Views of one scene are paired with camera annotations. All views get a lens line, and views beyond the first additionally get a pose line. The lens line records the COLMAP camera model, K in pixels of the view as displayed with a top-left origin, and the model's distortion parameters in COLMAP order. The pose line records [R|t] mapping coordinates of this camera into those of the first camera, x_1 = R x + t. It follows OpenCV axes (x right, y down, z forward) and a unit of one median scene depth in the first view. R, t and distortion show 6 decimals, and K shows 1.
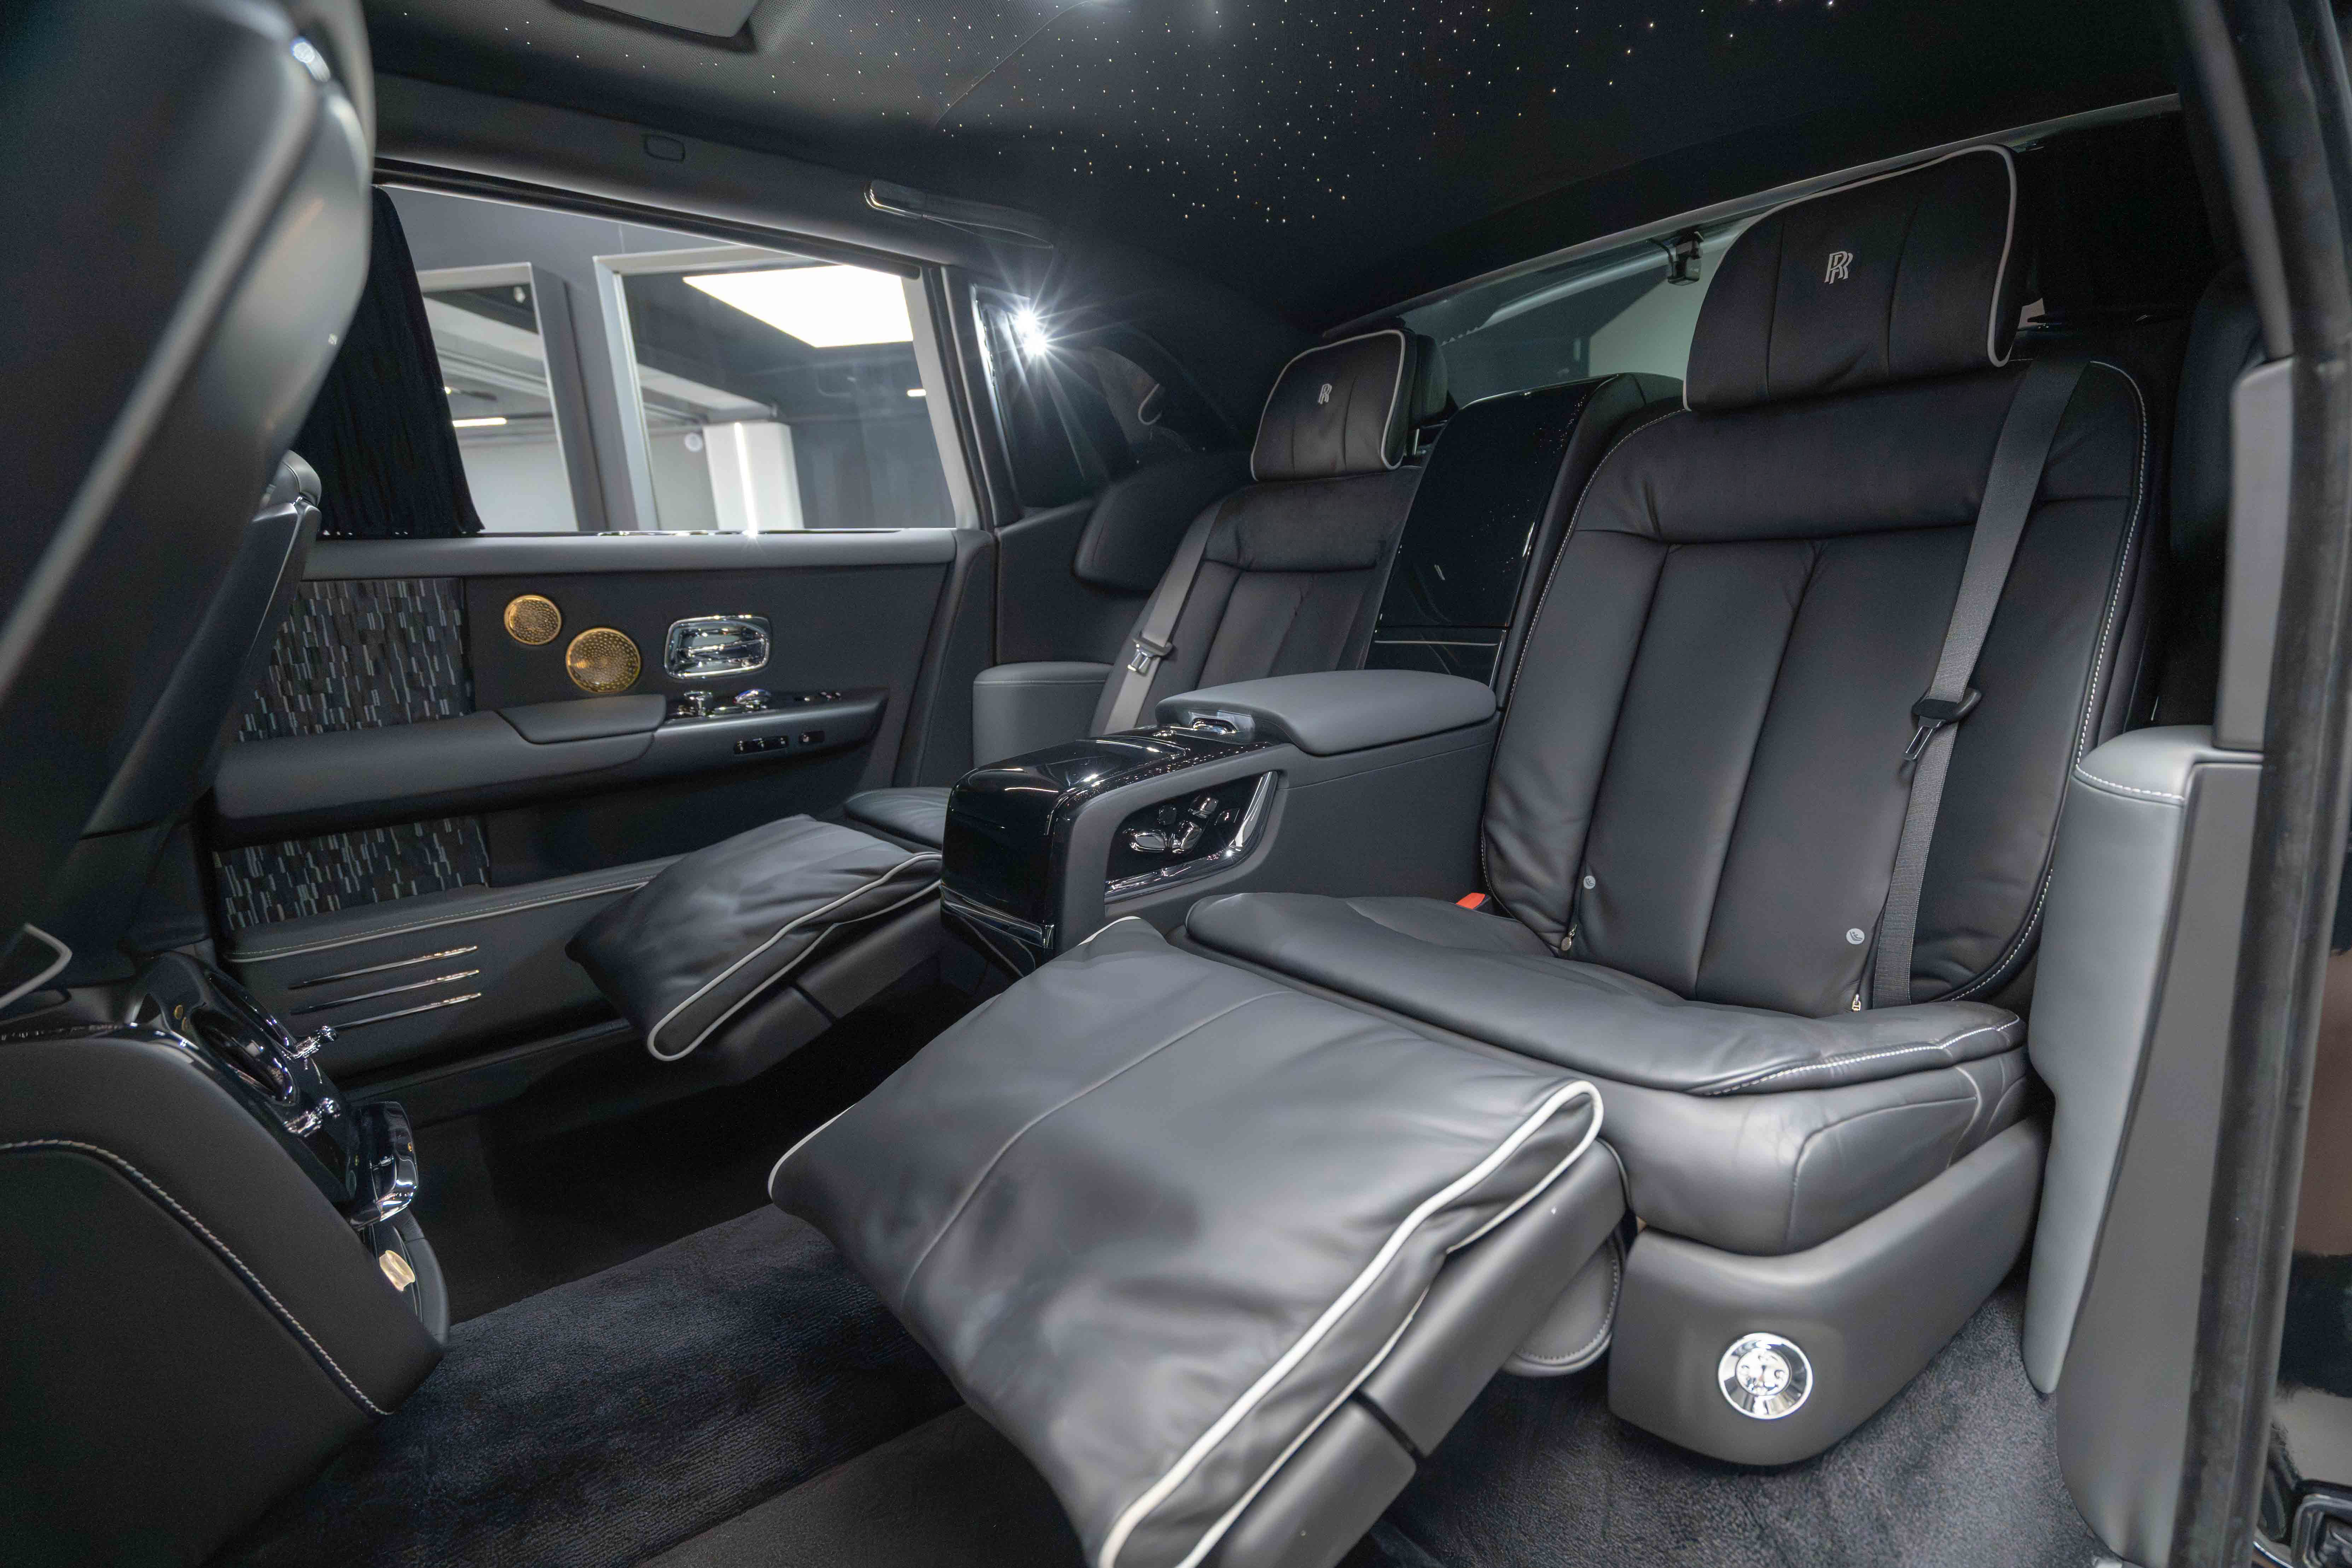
lens RADIAL K [[1141.8, 0, 1180.1], [0, 1141.8, 810.4], [0, 0, 1]] dist [-0.000816, -0.000368]
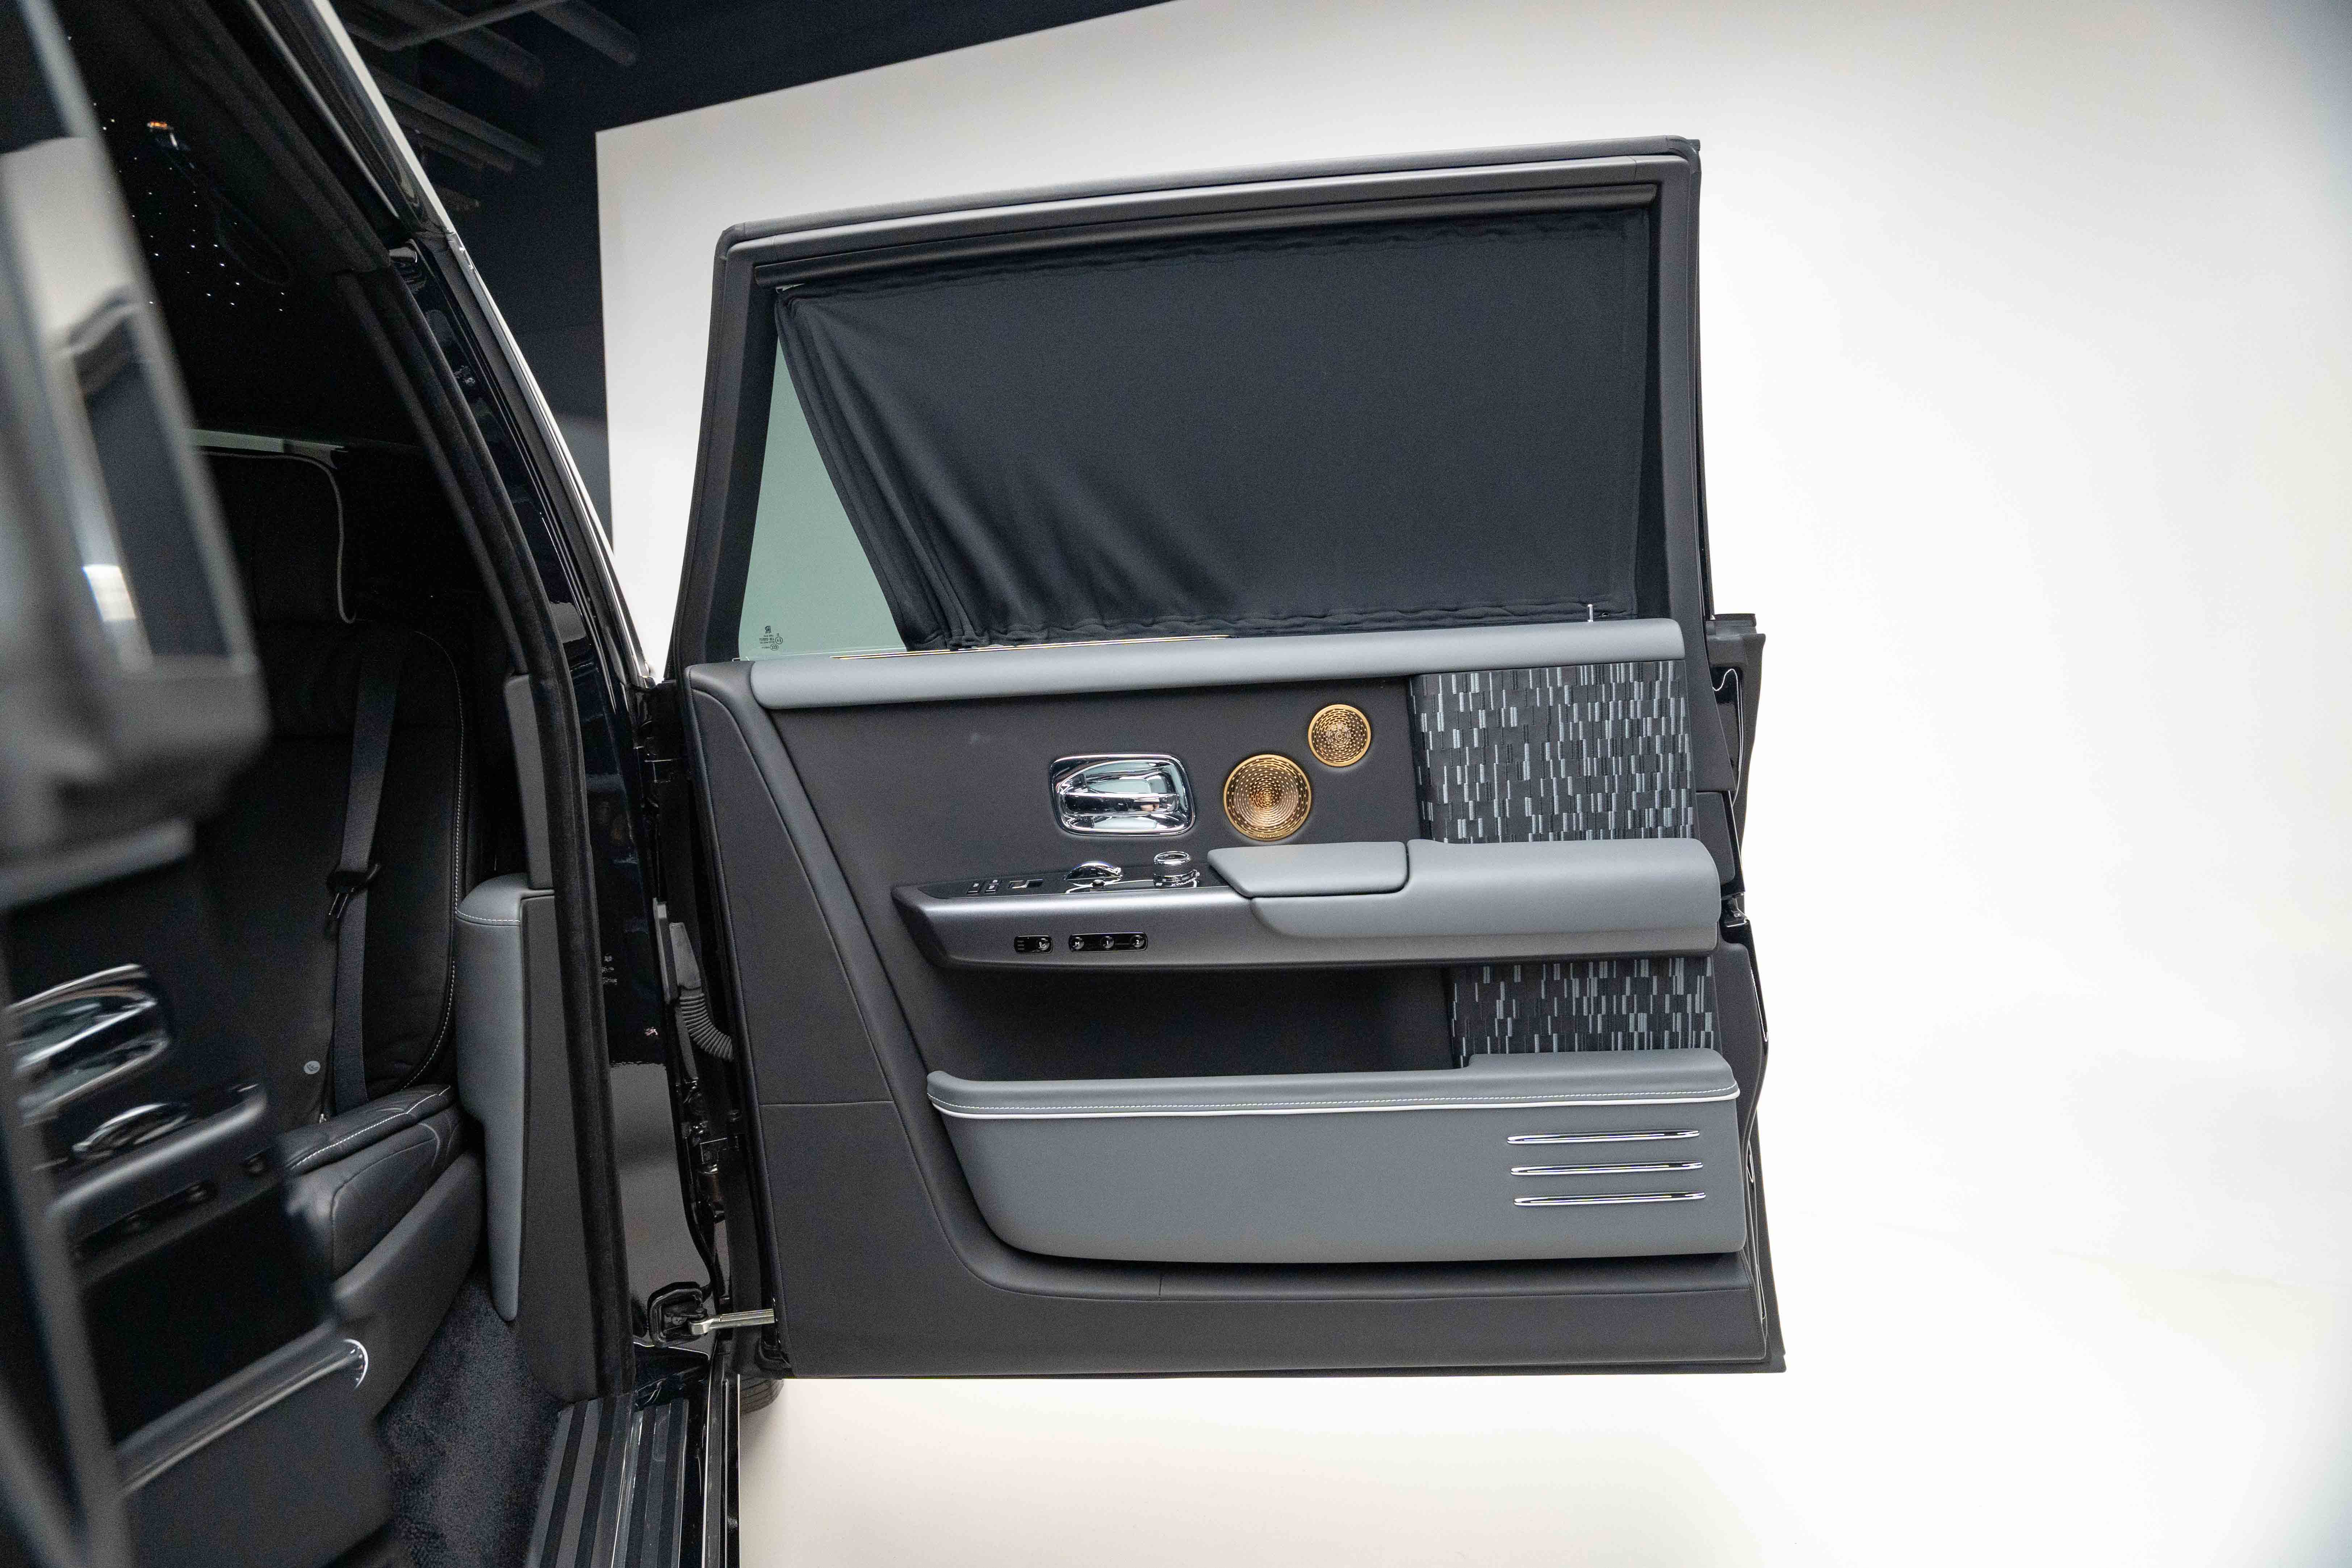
lens RADIAL K [[1141.8, 0, 1180.1], [0, 1141.8, 810.4], [0, 0, 1]] dist [-0.000816, -0.000368]
pose [[0.316033, -0.060623, 0.946809, -0.281971], [0.173174, 0.984877, 0.005257, -0.007036], [-0.932810, 0.162302, 0.321752, -0.337788]]
